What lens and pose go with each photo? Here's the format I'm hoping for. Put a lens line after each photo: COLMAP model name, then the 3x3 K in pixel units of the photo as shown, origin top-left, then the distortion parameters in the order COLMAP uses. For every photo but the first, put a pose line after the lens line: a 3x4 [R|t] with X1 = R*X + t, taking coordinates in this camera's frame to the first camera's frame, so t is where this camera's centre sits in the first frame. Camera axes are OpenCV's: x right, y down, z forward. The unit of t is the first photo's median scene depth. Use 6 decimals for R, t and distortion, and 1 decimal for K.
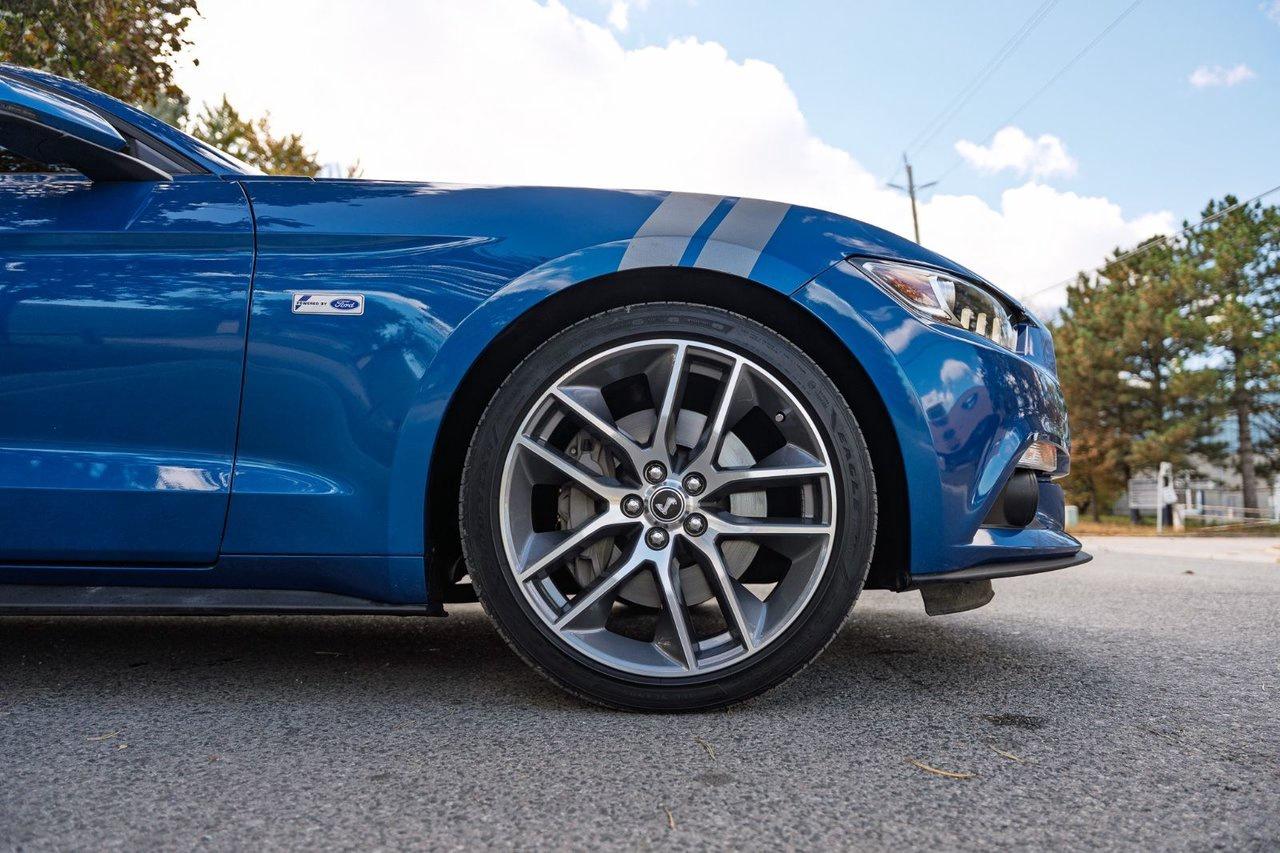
lens RADIAL K [[812.6, 0, 640.0], [0, 812.6, 426.5], [0, 0, 1]] dist [-0.012873, -0.003466]
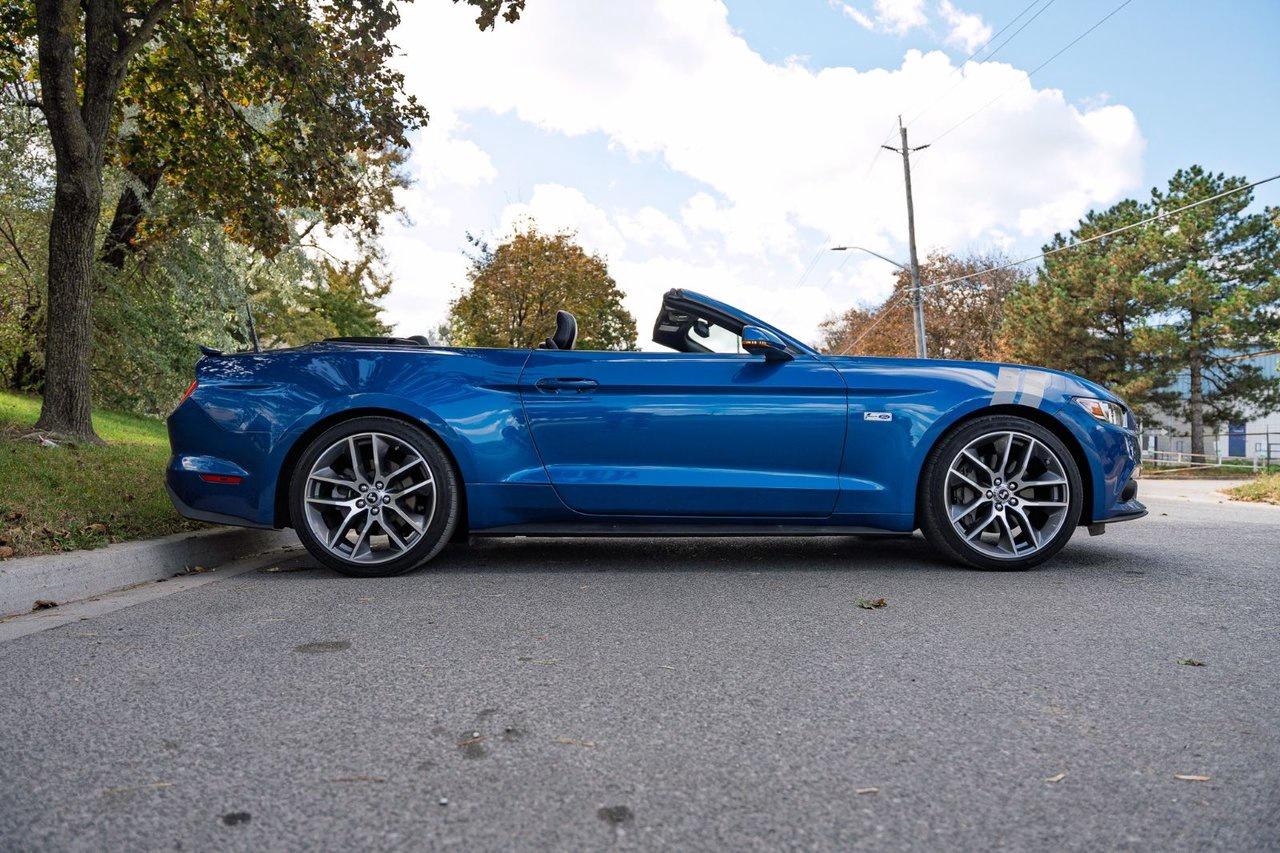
lens RADIAL K [[812.6, 0, 640.0], [0, 812.6, 426.5], [0, 0, 1]] dist [-0.012873, -0.003466]
pose [[0.999014, 0.004976, 0.044114, -0.062510], [-0.008414, 0.996911, 0.078091, -0.015769], [-0.043589, -0.078385, 0.995970, -0.076570]]
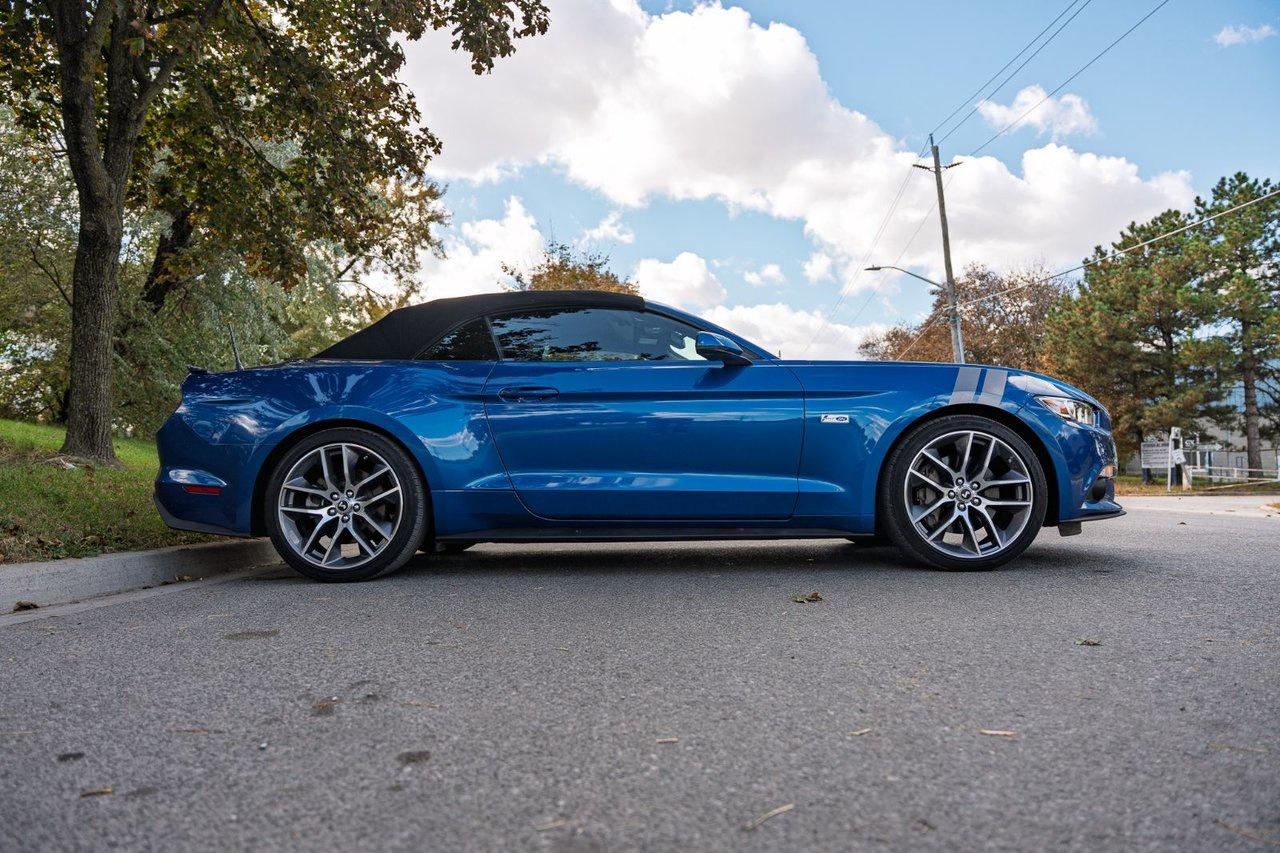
lens RADIAL K [[812.6, 0, 640.0], [0, 812.6, 426.5], [0, 0, 1]] dist [-0.012873, -0.003466]
pose [[0.999841, -0.013571, -0.011549, -0.048800], [0.014068, 0.998928, 0.044093, -0.012467], [0.010938, -0.044249, 0.998961, -0.079883]]
